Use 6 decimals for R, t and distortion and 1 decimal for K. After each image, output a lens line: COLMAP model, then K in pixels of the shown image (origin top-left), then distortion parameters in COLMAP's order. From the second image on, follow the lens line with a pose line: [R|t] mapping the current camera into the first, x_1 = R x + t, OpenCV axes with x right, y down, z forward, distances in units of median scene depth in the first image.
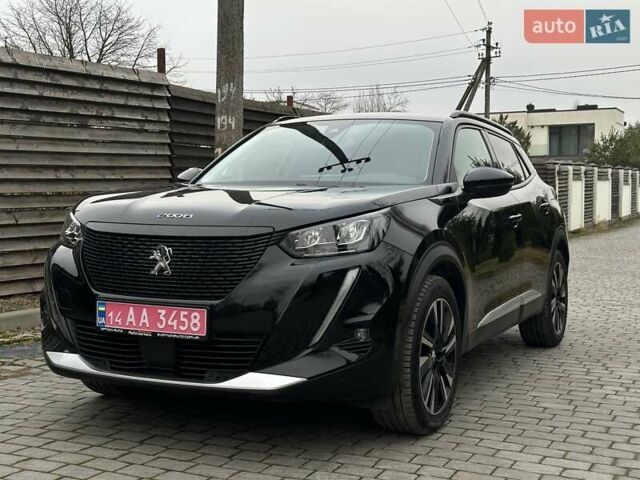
lens RADIAL K [[885.6, 0, 332.2], [0, 885.6, 242.3], [0, 0, 1]] dist [0.114916, 0.000000]
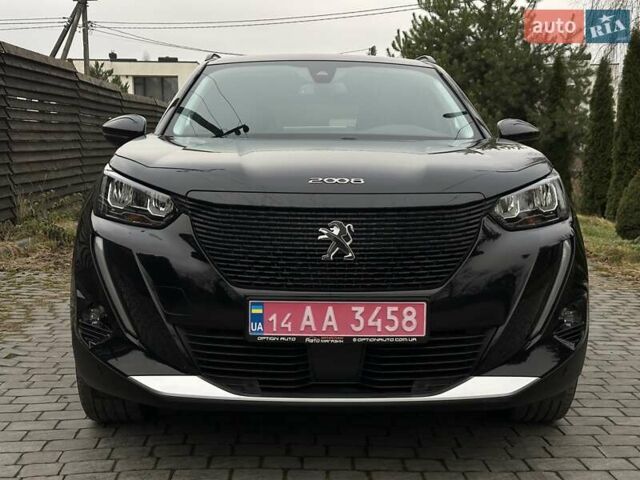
lens RADIAL K [[885.6, 0, 314.9], [0, 885.6, 238.4], [0, 0, 1]] dist [0.114916, 0.000000]
pose [[0.891941, -0.046456, 0.449760, -0.543406], [0.023803, 0.998153, 0.055894, -0.024011], [-0.451526, -0.039149, 0.891399, 0.340208]]
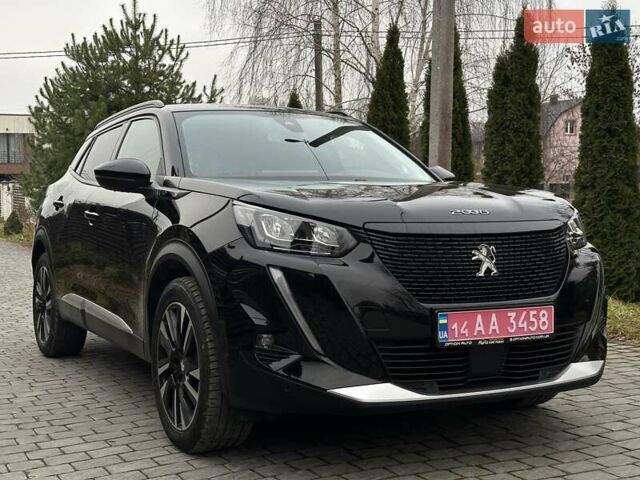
lens RADIAL K [[885.6, 0, 320.7], [0, 885.6, 243.2], [0, 0, 1]] dist [0.114916, 0.000000]
pose [[0.598352, -0.046498, 0.799883, -1.022332], [0.049316, 0.998559, 0.021156, -0.025130], [-0.799715, 0.026789, 0.599782, 0.583335]]
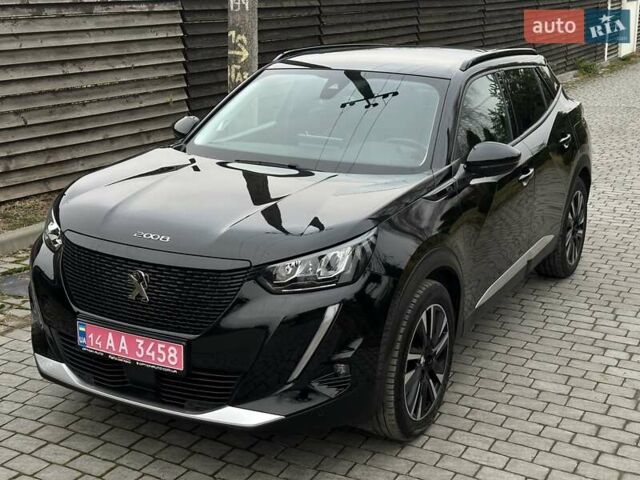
lens RADIAL K [[885.6, 0, 322.5], [0, 885.6, 246.6], [0, 0, 1]] dist [0.114916, 0.000000]
pose [[0.998399, 0.013490, -0.054939, 0.062044], [-0.001133, 0.975726, 0.218993, -0.234605], [0.056560, -0.218580, 0.974179, 0.069868]]
